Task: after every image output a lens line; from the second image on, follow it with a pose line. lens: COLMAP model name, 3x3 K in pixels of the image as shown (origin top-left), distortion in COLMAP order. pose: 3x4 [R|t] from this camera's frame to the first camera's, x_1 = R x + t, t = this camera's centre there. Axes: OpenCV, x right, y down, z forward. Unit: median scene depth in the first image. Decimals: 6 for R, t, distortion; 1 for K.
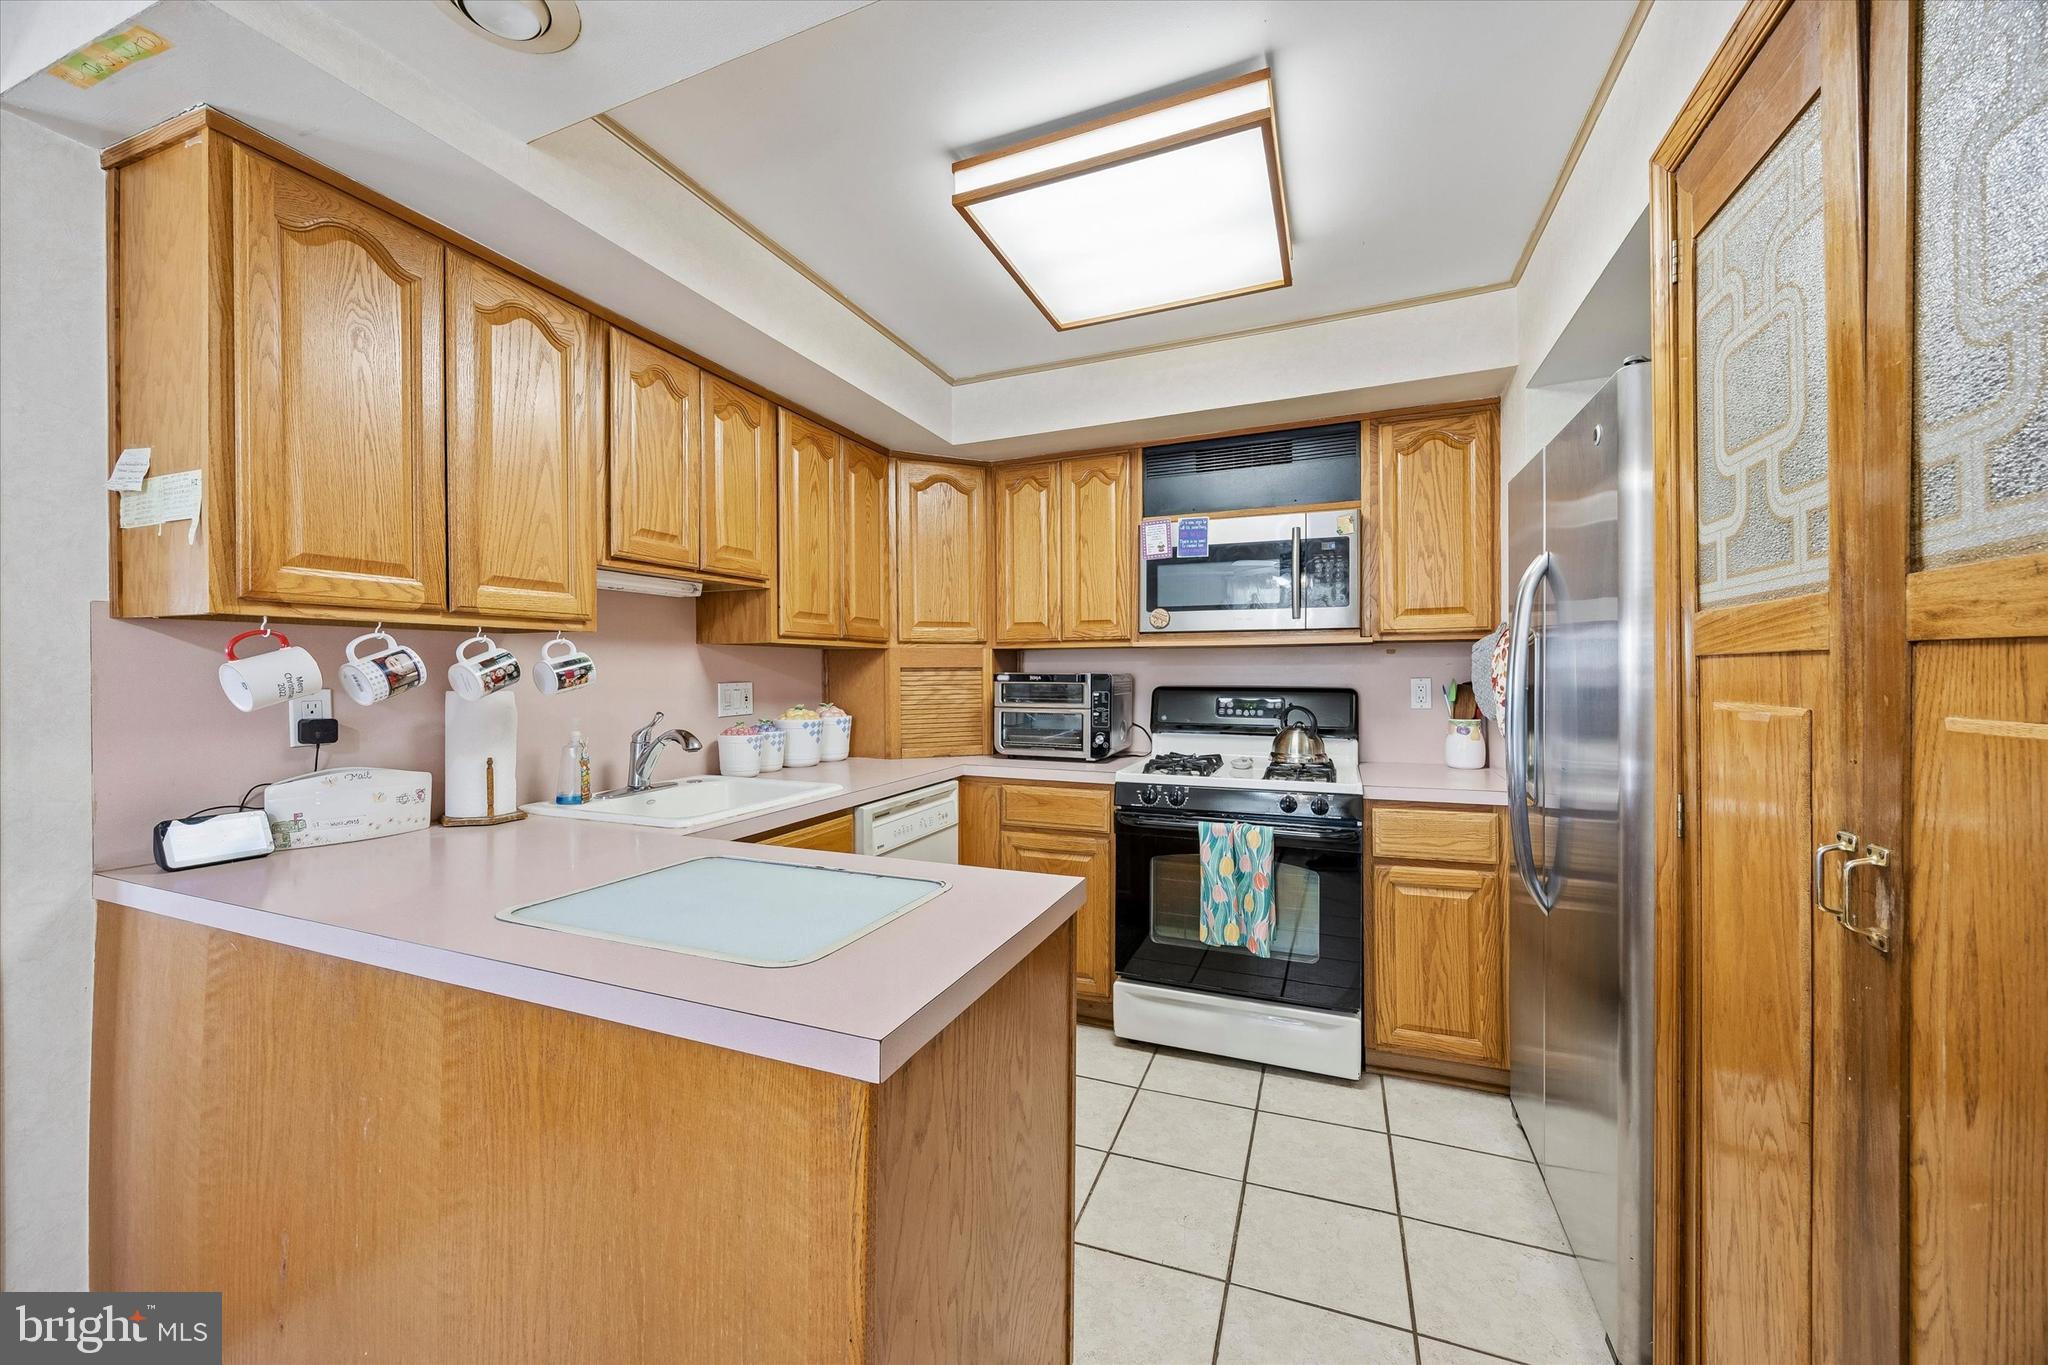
lens RADIAL K [[793.9, 0, 1031.4], [0, 793.9, 677.5], [0, 0, 1]] dist [0.007079, -0.000154]
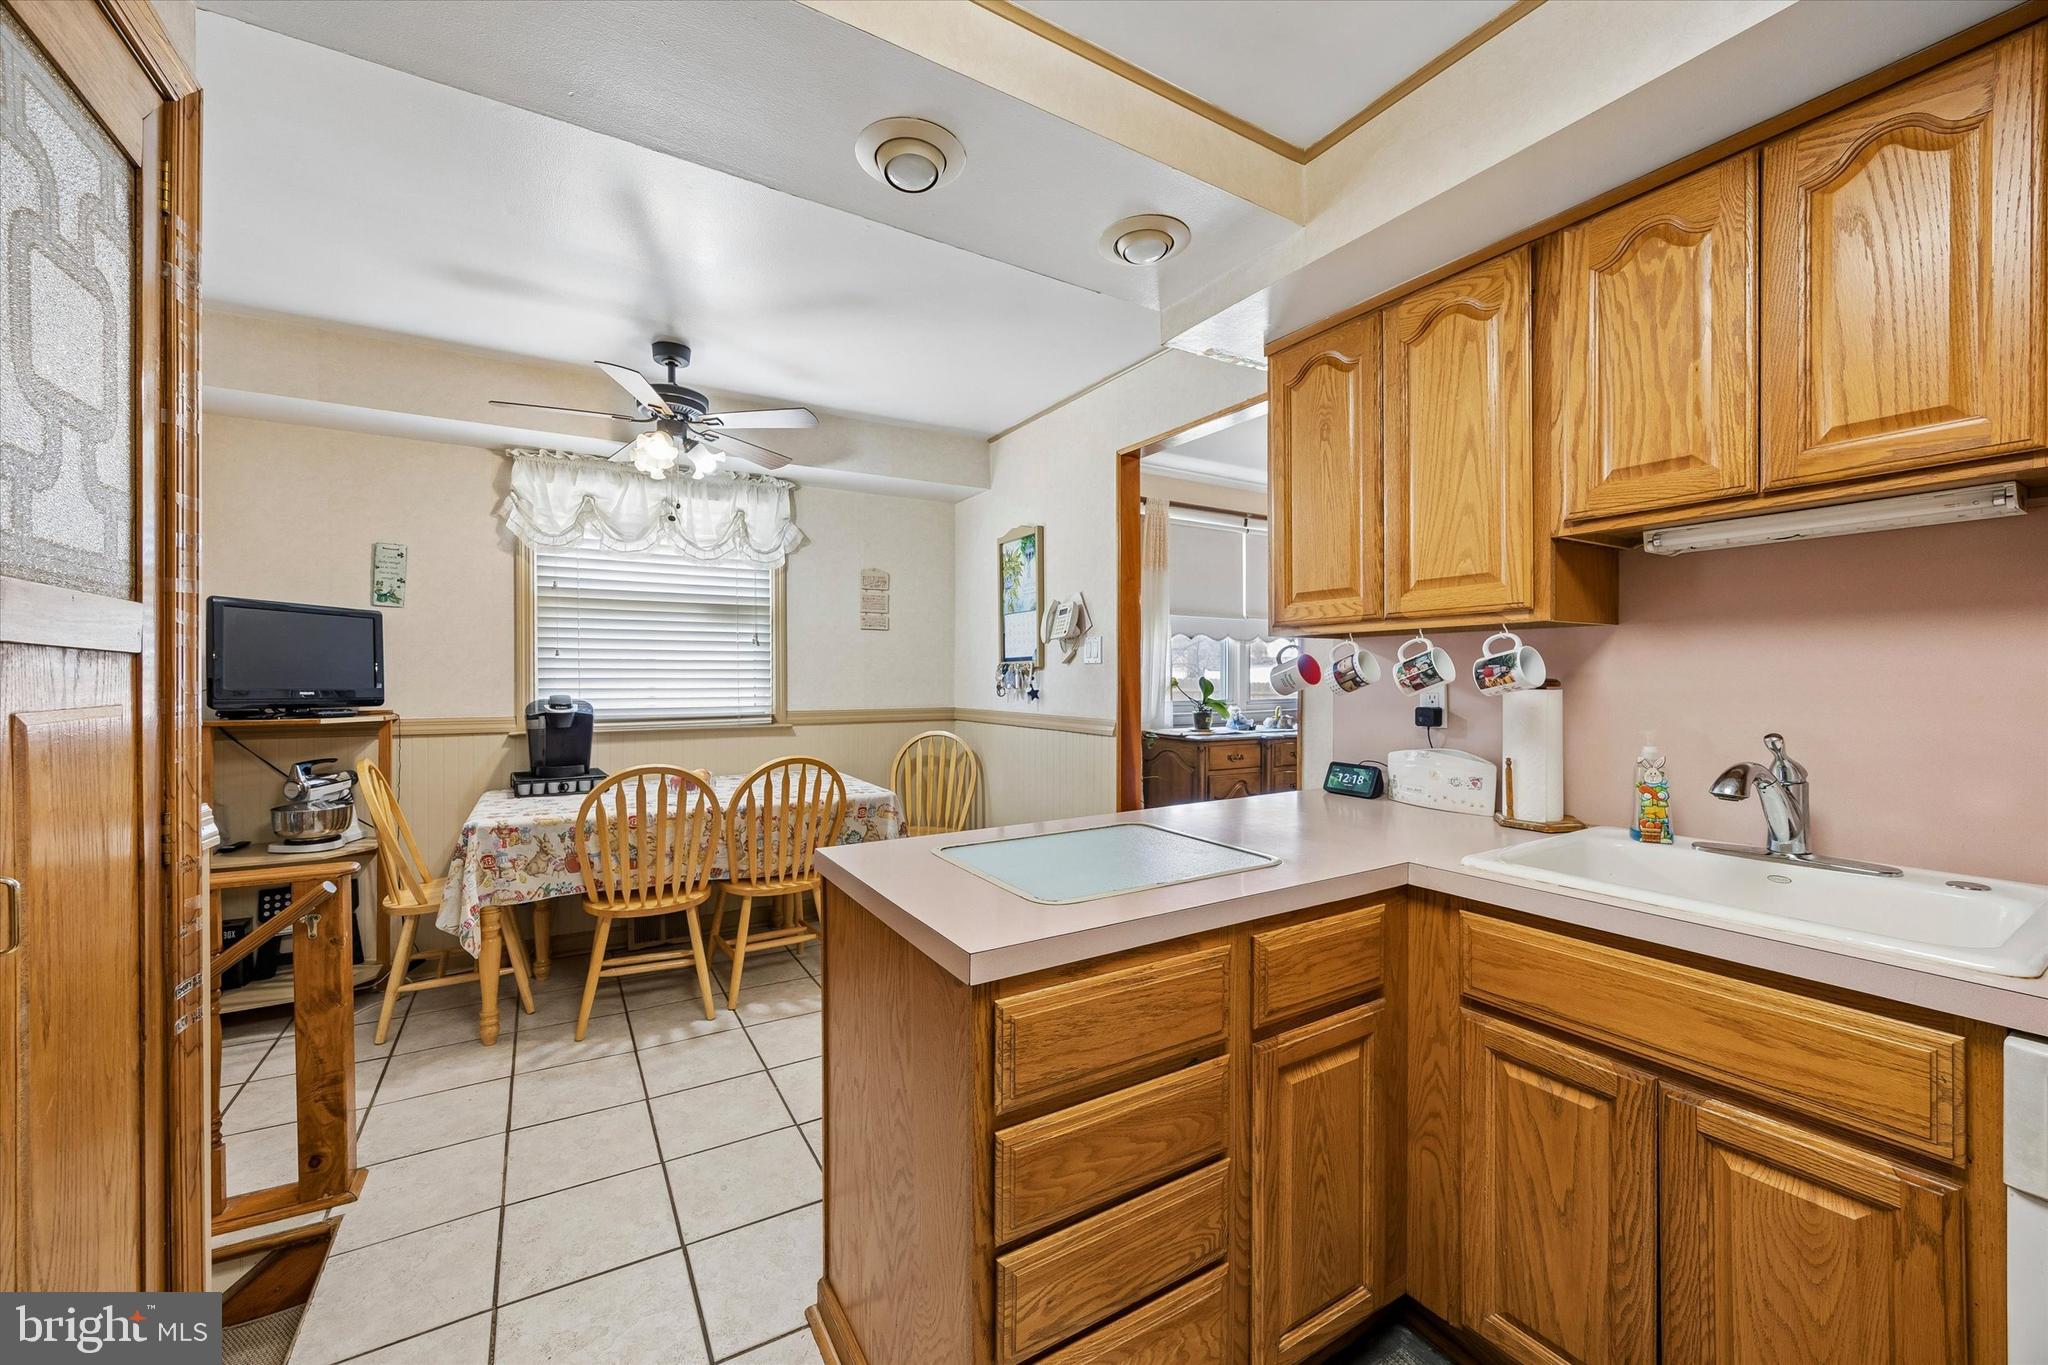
lens RADIAL K [[793.9, 0, 1037.7], [0, 793.9, 676.3], [0, 0, 1]] dist [0.007079, -0.000154]
pose [[-0.591322, 0.006013, -0.806413, 0.469791], [-0.001004, 0.999966, 0.008193, -0.006811], [0.806435, 0.005654, -0.591296, 1.174250]]
